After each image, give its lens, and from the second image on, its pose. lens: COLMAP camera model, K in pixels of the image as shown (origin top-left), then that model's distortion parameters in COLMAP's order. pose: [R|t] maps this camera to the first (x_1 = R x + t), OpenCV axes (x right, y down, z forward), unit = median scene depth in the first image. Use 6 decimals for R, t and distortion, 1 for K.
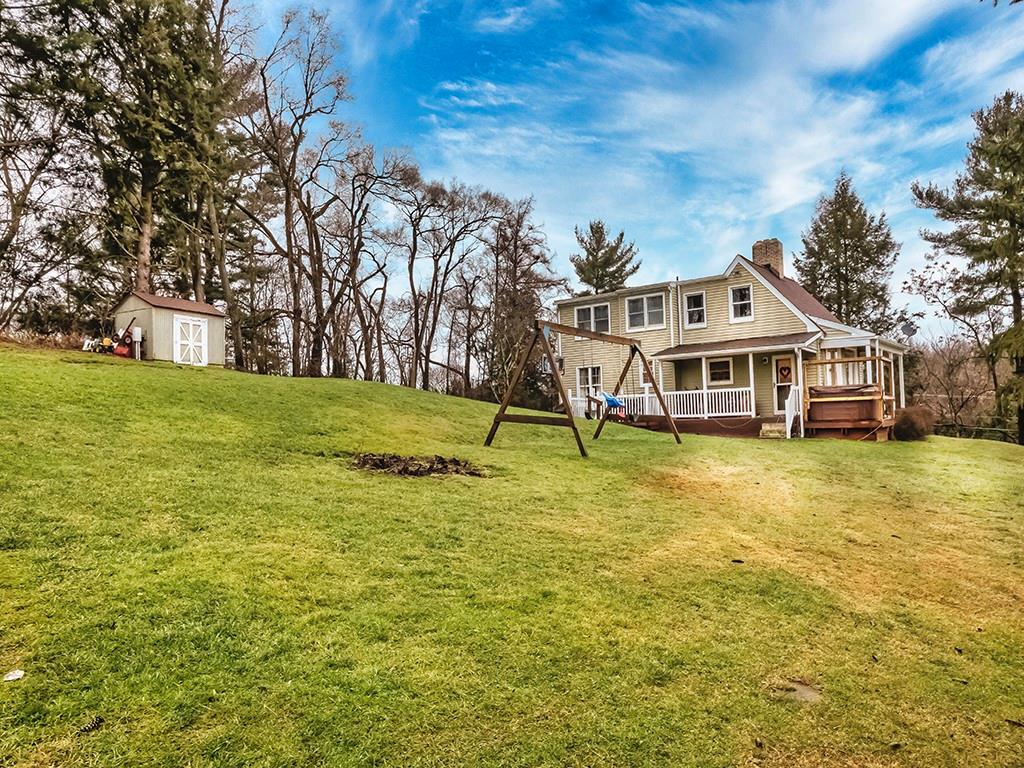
lens RADIAL K [[716.8, 0, 512.0], [0, 716.8, 384.0], [0, 0, 1]] dist [-0.000630, -0.000241]
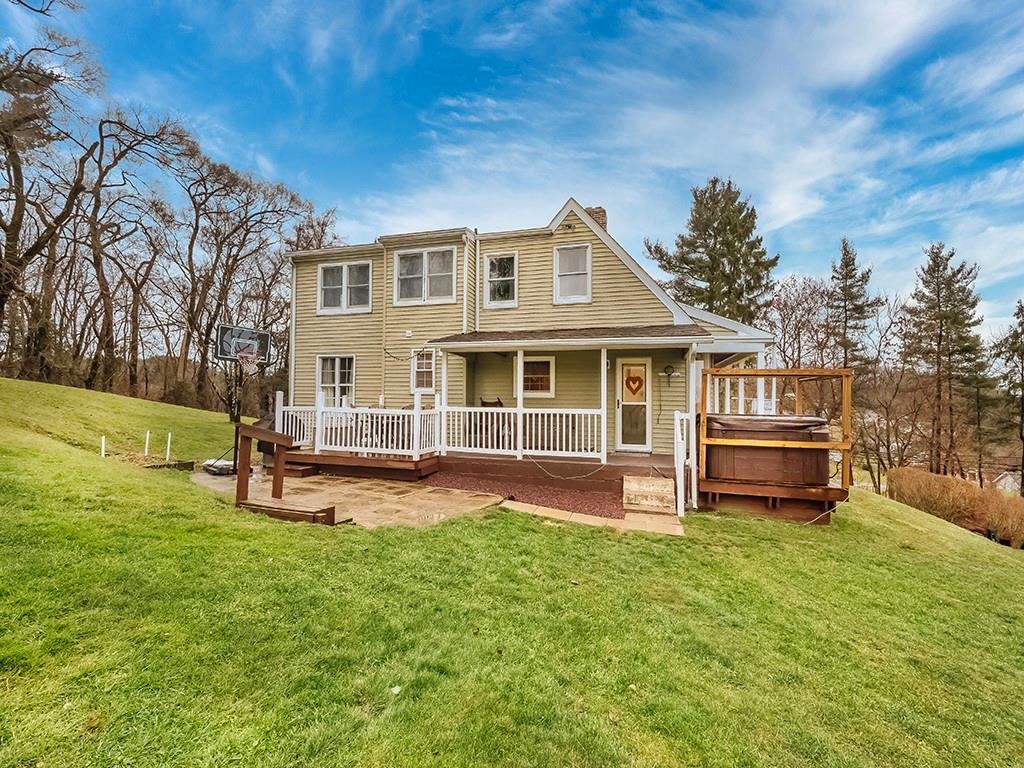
lens RADIAL K [[445.2, 0, 512.0], [0, 445.2, 384.0], [0, 0, 1]] dist [0.000133, -0.000011]
pose [[0.929267, 0.061533, 0.364247, 0.123506], [-0.064583, 0.997905, -0.003816, -0.008118], [-0.363718, -0.019978, 0.931295, 0.620411]]
